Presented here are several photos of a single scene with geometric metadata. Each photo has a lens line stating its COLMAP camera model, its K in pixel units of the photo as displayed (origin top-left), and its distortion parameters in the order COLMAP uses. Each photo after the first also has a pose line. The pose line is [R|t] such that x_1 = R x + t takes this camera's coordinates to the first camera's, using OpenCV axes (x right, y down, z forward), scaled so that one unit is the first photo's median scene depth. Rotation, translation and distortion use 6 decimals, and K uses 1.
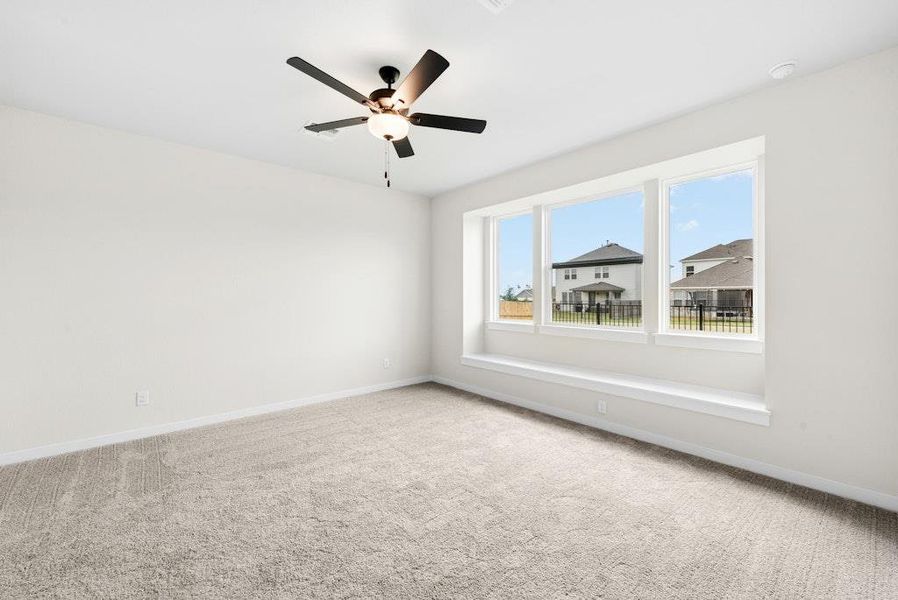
lens RADIAL K [[364.0, 0, 461.3], [0, 364.0, 298.1], [0, 0, 1]] dist [0.017429, -0.000113]
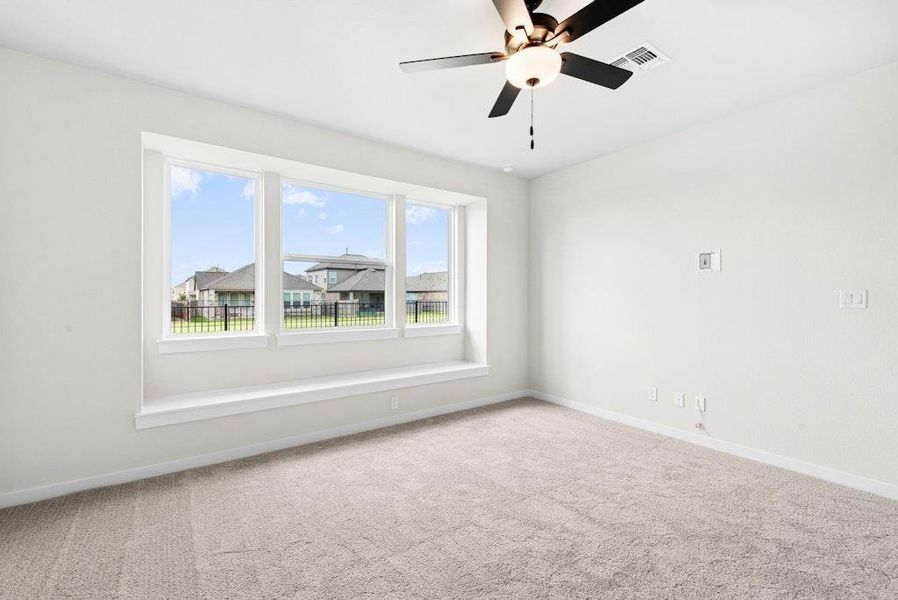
lens RADIAL K [[380.7, 0, 446.3], [0, 380.7, 300.1], [0, 0, 1]] dist [0.013737, -0.003801]
pose [[0.135759, -0.009192, 0.990699, -0.507787], [0.002711, 0.999957, 0.008907, -0.001966], [-0.990738, 0.001477, 0.135778, 0.543884]]
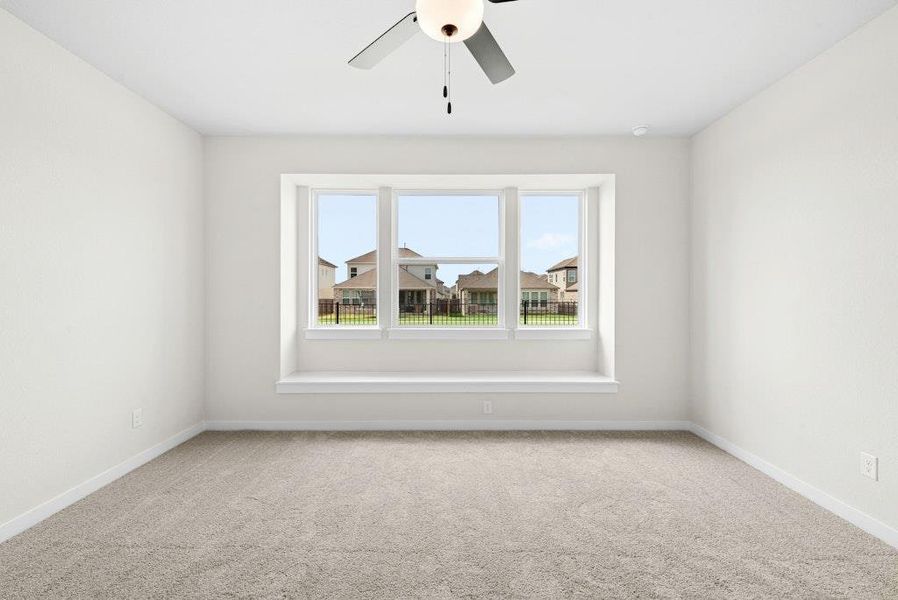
lens RADIAL K [[380.7, 0, 451.1], [0, 380.7, 299.3], [0, 0, 1]] dist [0.013737, -0.003801]
pose [[0.673452, -0.007188, 0.739196, -0.338096], [0.001931, 0.999966, 0.007965, -0.001922], [-0.739228, -0.003937, 0.673444, 0.291983]]
